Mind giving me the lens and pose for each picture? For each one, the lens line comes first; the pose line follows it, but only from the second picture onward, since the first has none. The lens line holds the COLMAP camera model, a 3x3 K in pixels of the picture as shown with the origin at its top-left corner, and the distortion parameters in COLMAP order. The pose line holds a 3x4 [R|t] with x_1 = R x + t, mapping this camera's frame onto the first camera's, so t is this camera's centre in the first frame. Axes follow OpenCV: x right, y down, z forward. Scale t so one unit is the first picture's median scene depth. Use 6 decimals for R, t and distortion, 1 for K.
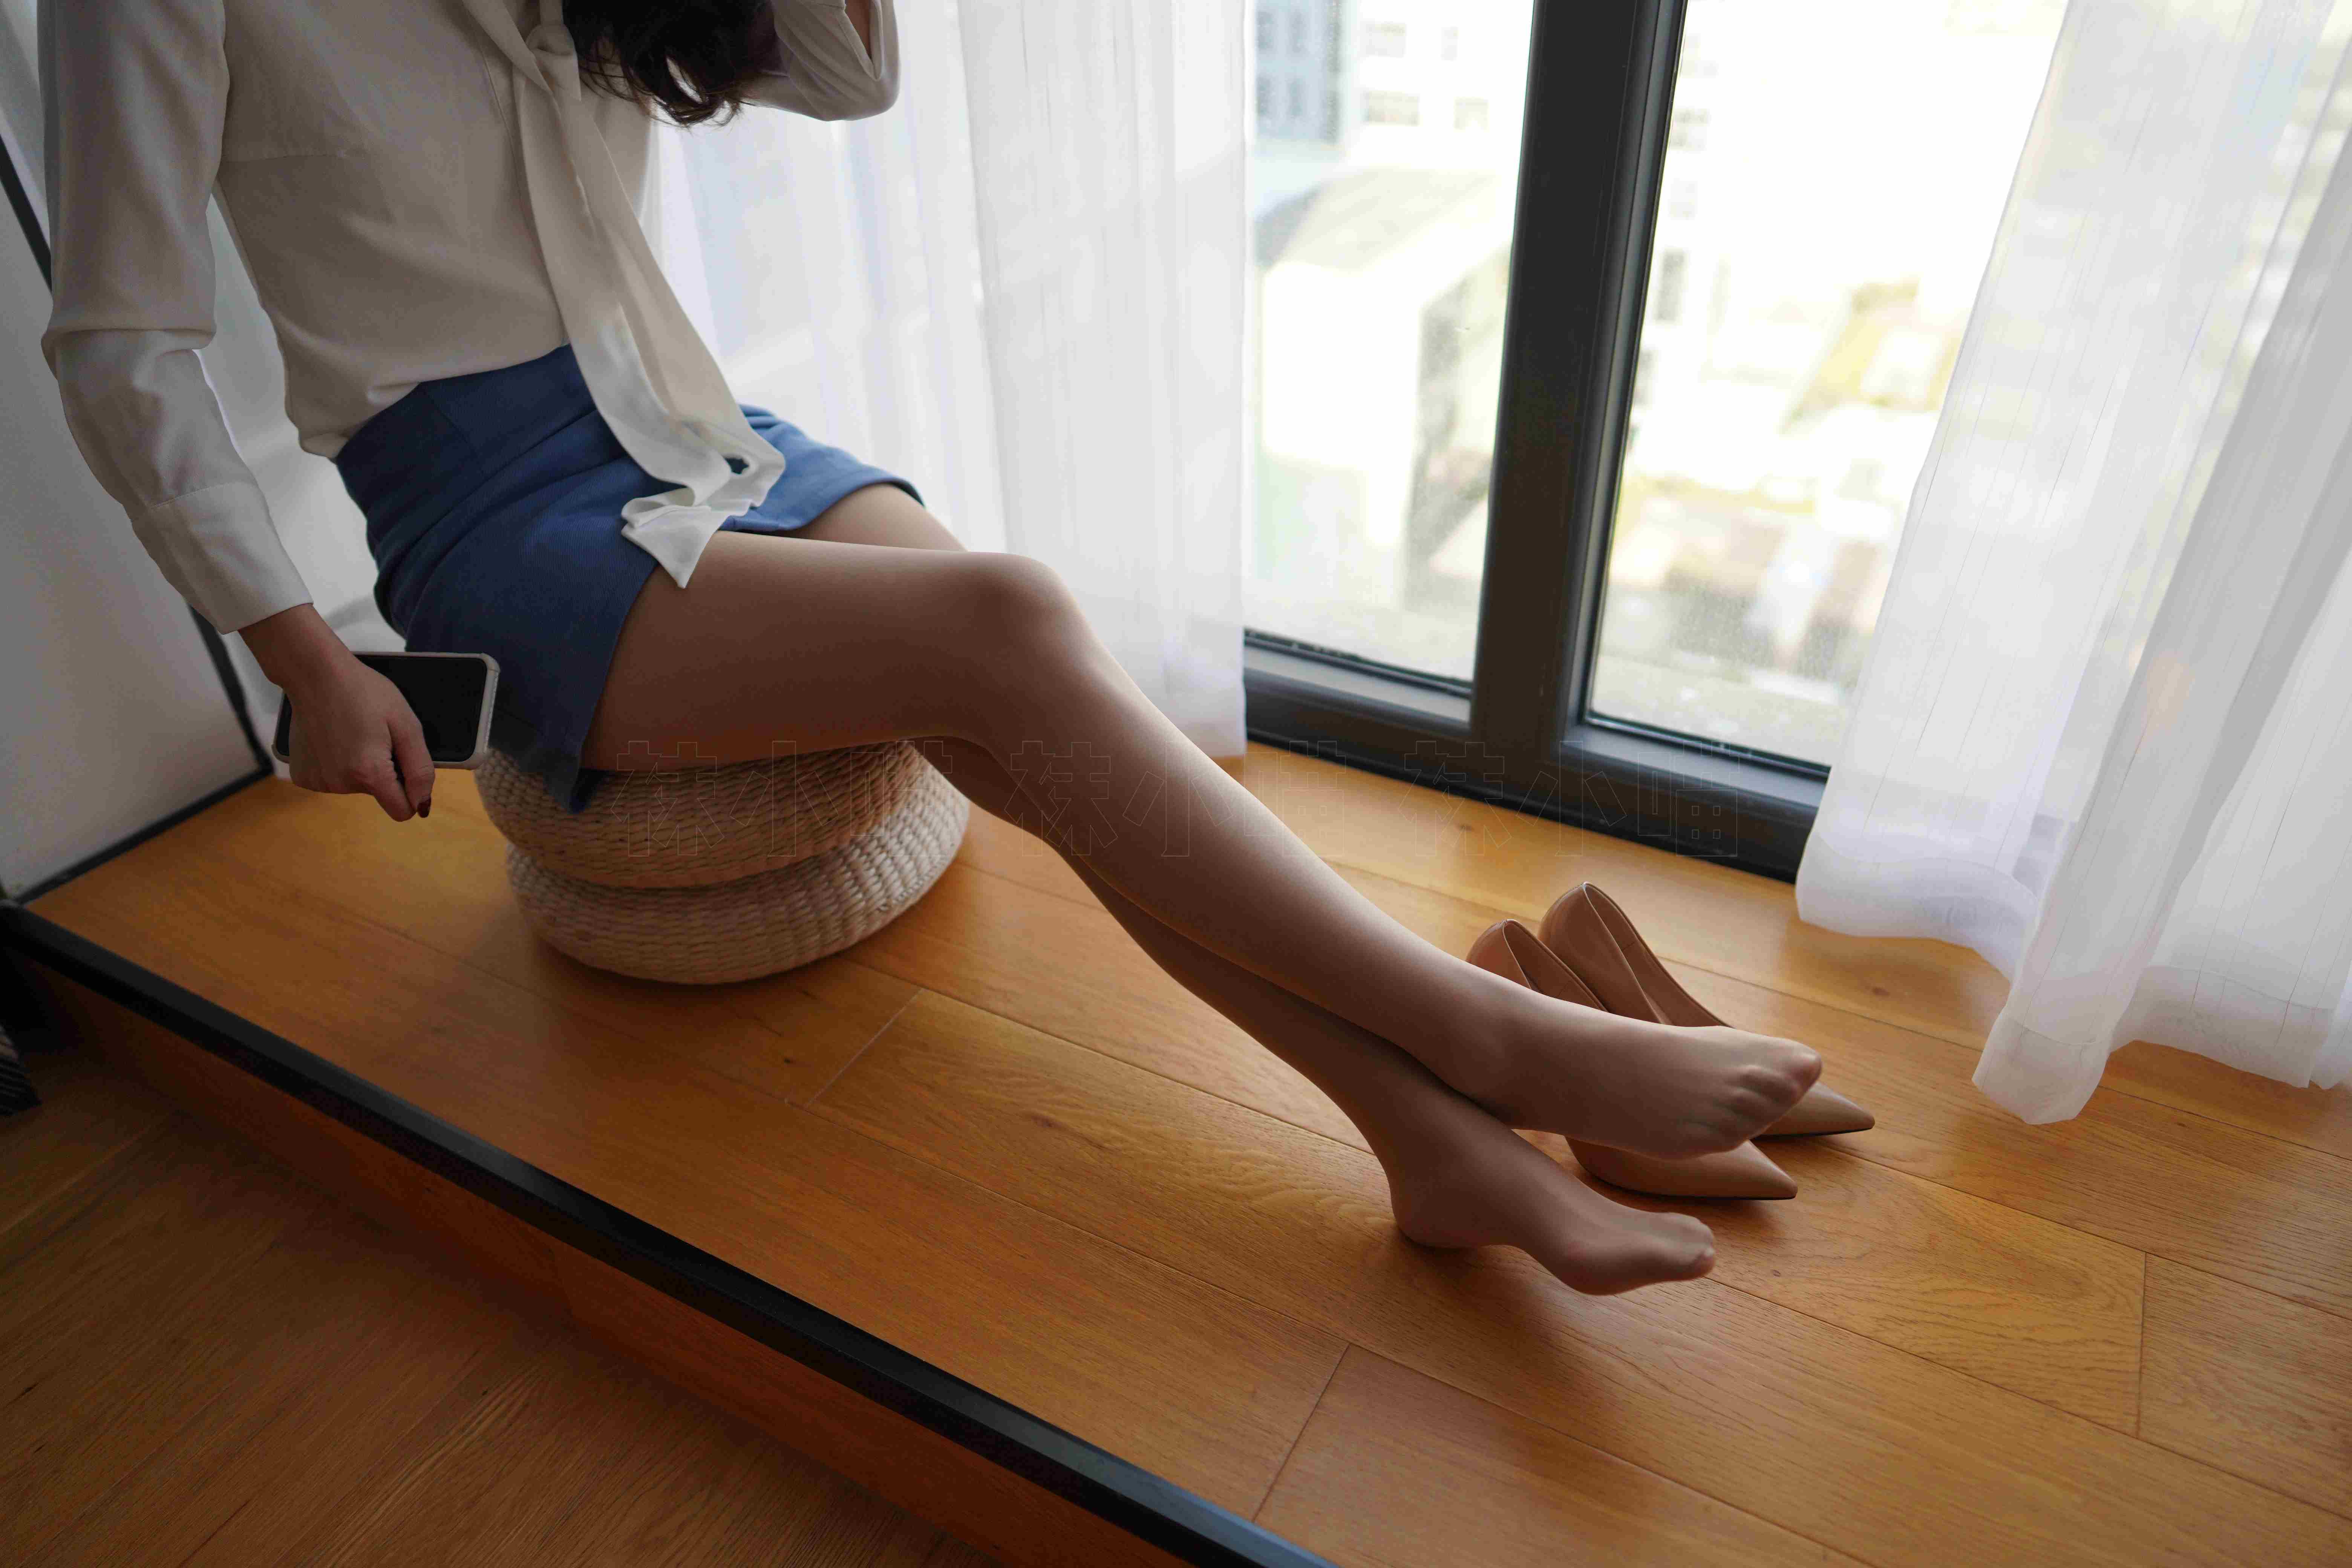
lens RADIAL K [[1610.9, 0, 1164.1], [0, 1610.9, 791.2], [0, 0, 1]] dist [-0.035037, 0.056240]
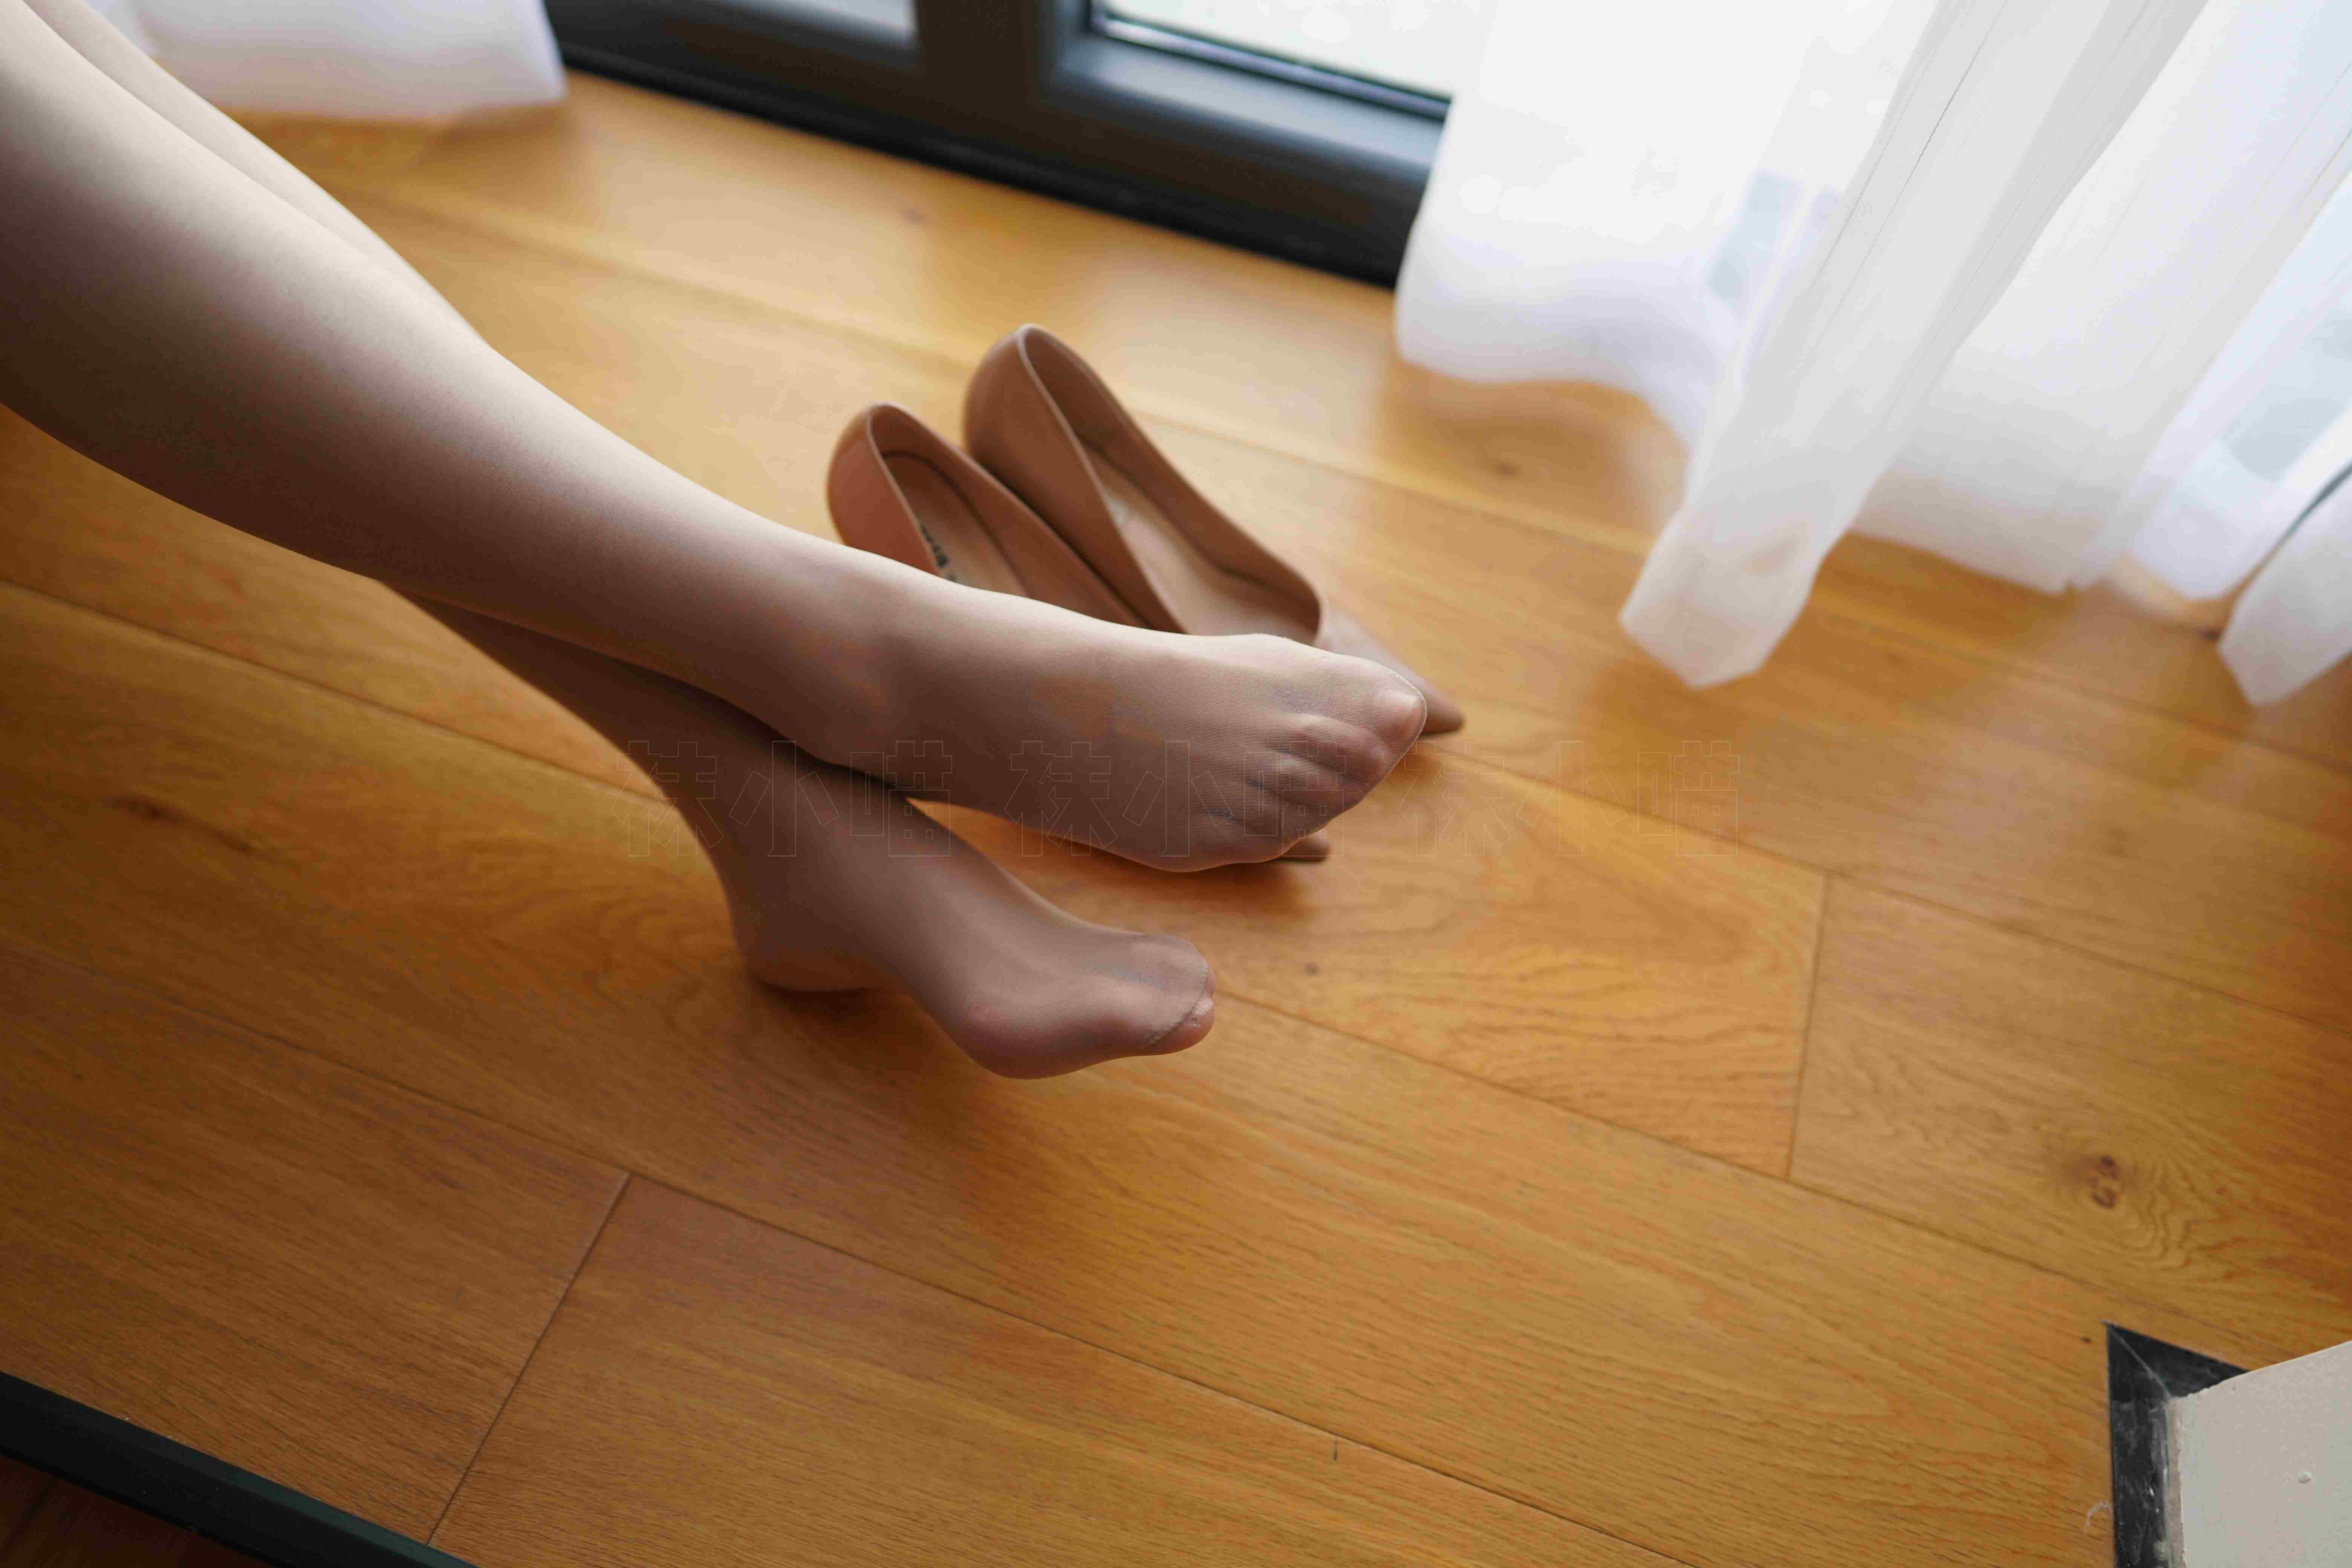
lens RADIAL K [[1610.9, 0, 1175.6], [0, 1610.9, 785.2], [0, 0, 1]] dist [-0.035037, 0.056240]
pose [[0.981717, -0.100205, 0.161833, 0.228183], [0.026453, 0.913786, 0.405334, -0.036687], [-0.188497, -0.393642, 0.899730, 0.447309]]
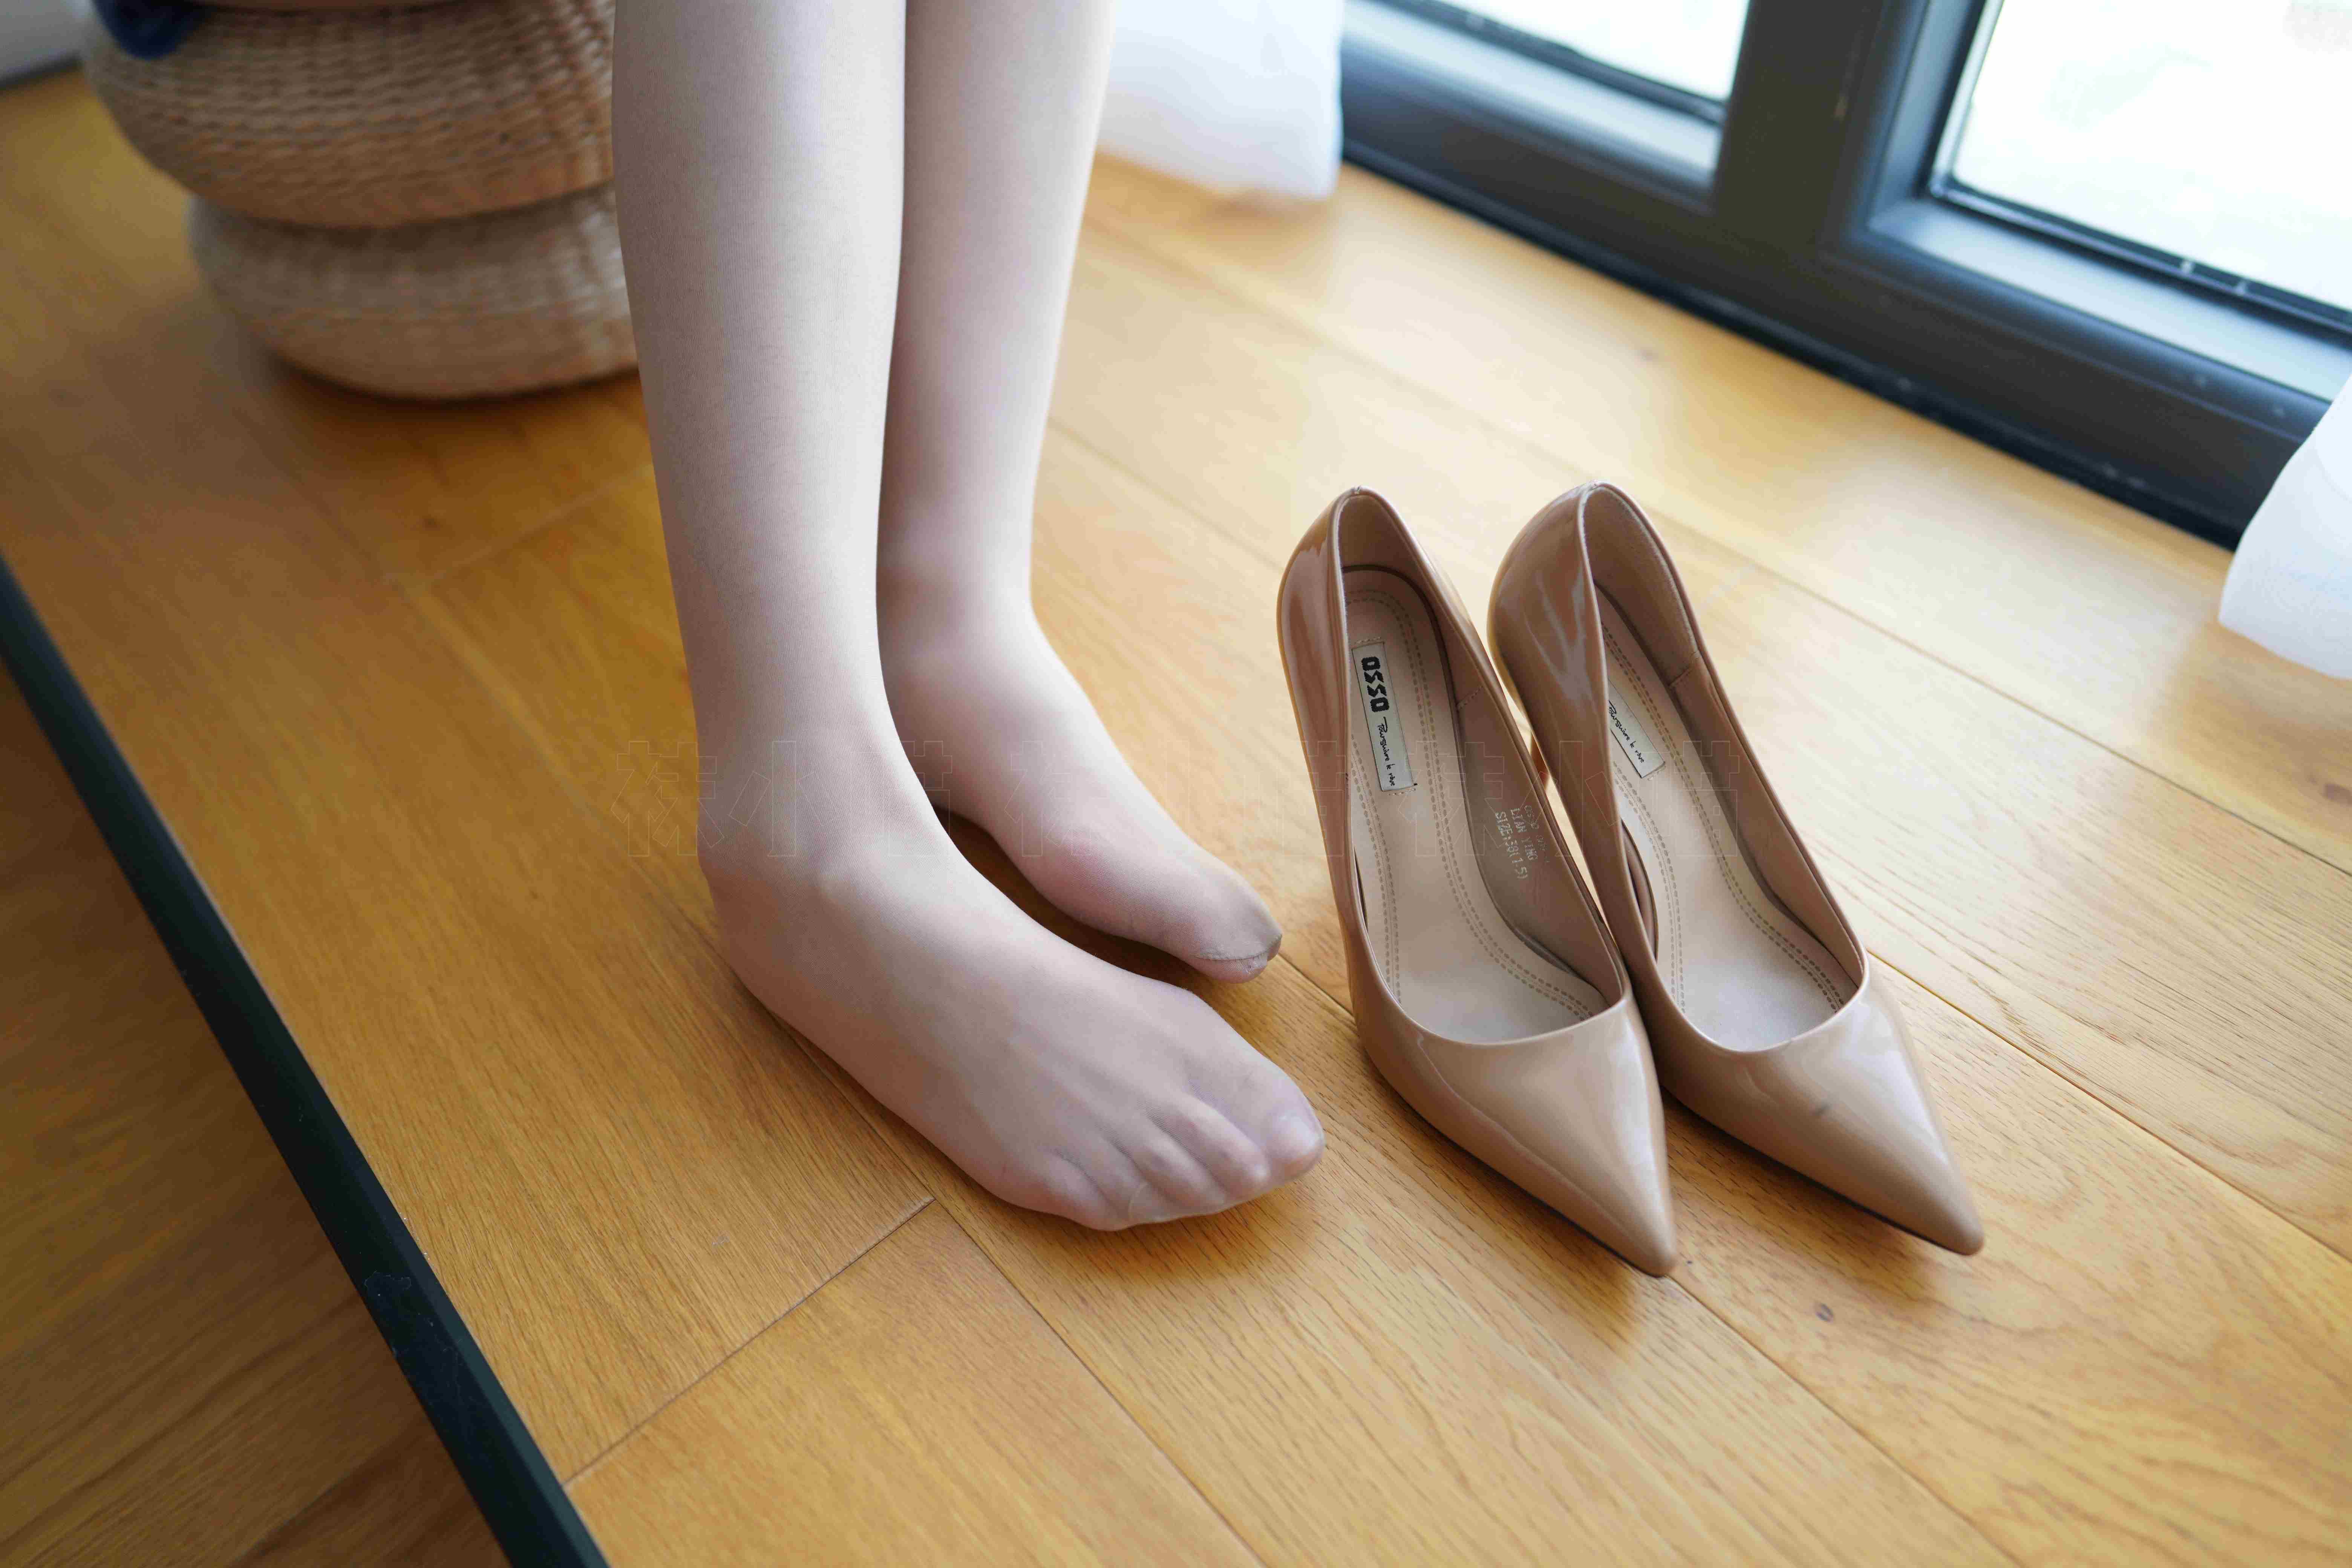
lens RADIAL K [[1610.9, 0, 1163.4], [0, 1610.9, 791.7], [0, 0, 1]] dist [-0.035037, 0.056240]
pose [[0.942011, 0.223297, -0.250505, 0.282008], [-0.151020, 0.948706, 0.277758, 0.052138], [0.299679, -0.223820, 0.927414, 0.535823]]
